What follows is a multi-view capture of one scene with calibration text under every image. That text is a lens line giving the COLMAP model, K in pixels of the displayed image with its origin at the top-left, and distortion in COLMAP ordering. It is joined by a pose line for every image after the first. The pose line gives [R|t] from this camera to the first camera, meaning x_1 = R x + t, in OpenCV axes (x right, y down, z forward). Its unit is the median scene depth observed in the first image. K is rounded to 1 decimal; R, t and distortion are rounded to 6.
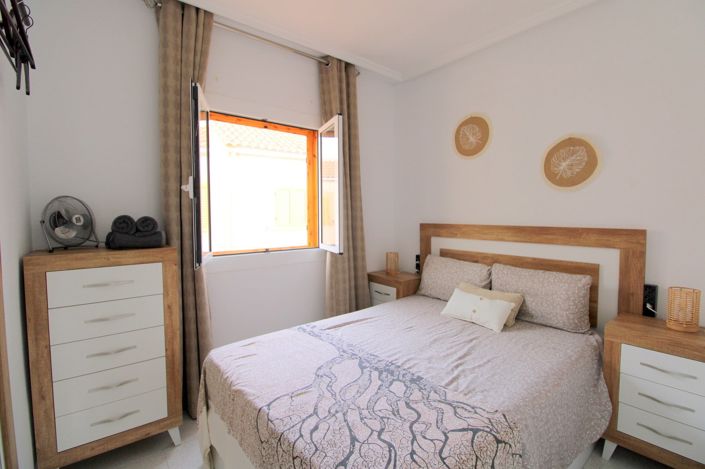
lens RADIAL K [[328.6, 0, 358.3], [0, 328.6, 226.3], [0, 0, 1]] dist [-0.005054, -0.000715]
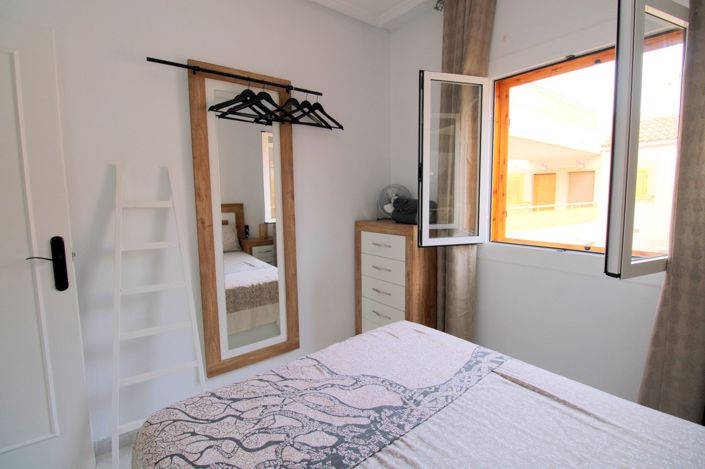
lens RADIAL K [[328.6, 0, 358.3], [0, 328.6, 226.3], [0, 0, 1]] dist [-0.005054, -0.000715]
pose [[-0.013980, 0.106076, -0.994260, 0.803064], [-0.023356, 0.994051, 0.106382, -0.069091], [0.999629, 0.024709, -0.011419, 1.078216]]
